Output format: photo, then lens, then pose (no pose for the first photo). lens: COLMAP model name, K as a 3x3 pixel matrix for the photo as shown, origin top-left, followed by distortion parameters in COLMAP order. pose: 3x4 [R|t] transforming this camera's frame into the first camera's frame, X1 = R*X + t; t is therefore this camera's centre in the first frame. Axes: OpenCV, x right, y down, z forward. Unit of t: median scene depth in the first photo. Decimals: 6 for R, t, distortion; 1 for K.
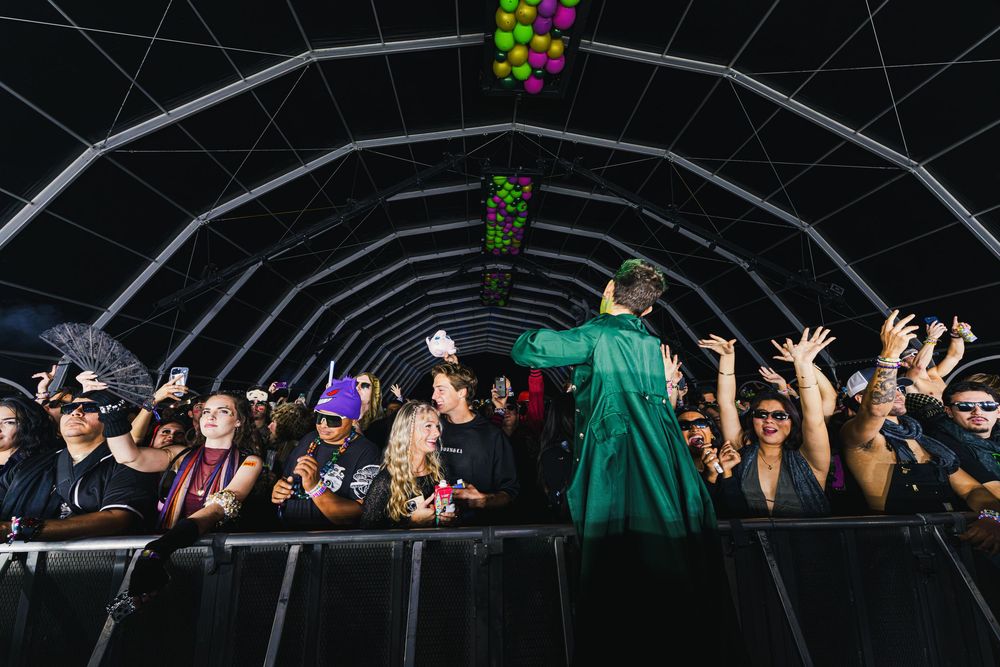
lens RADIAL K [[400.4, 0, 500.0], [0, 400.4, 333.5], [0, 0, 1]] dist [-0.000474, -0.000232]
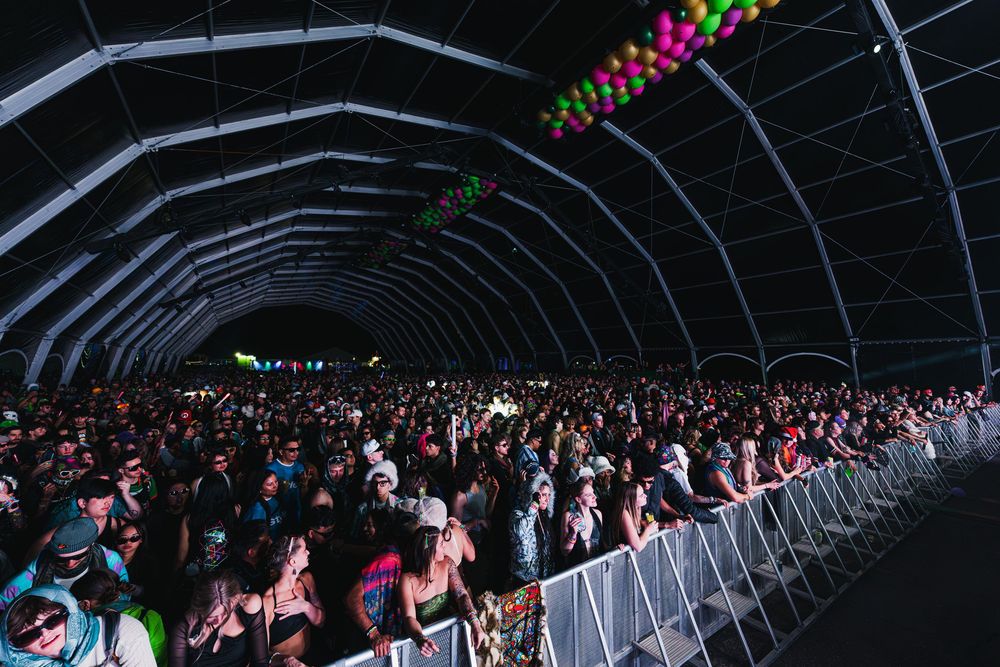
lens RADIAL K [[399.9, 0, 498.9], [0, 399.9, 331.0], [0, 0, 1]] dist [-0.000077, -0.000479]
pose [[0.863924, 0.058627, 0.500199, -0.444126], [-0.111236, 0.990885, 0.075984, -0.053085], [-0.491185, -0.121285, 0.862570, -0.047152]]
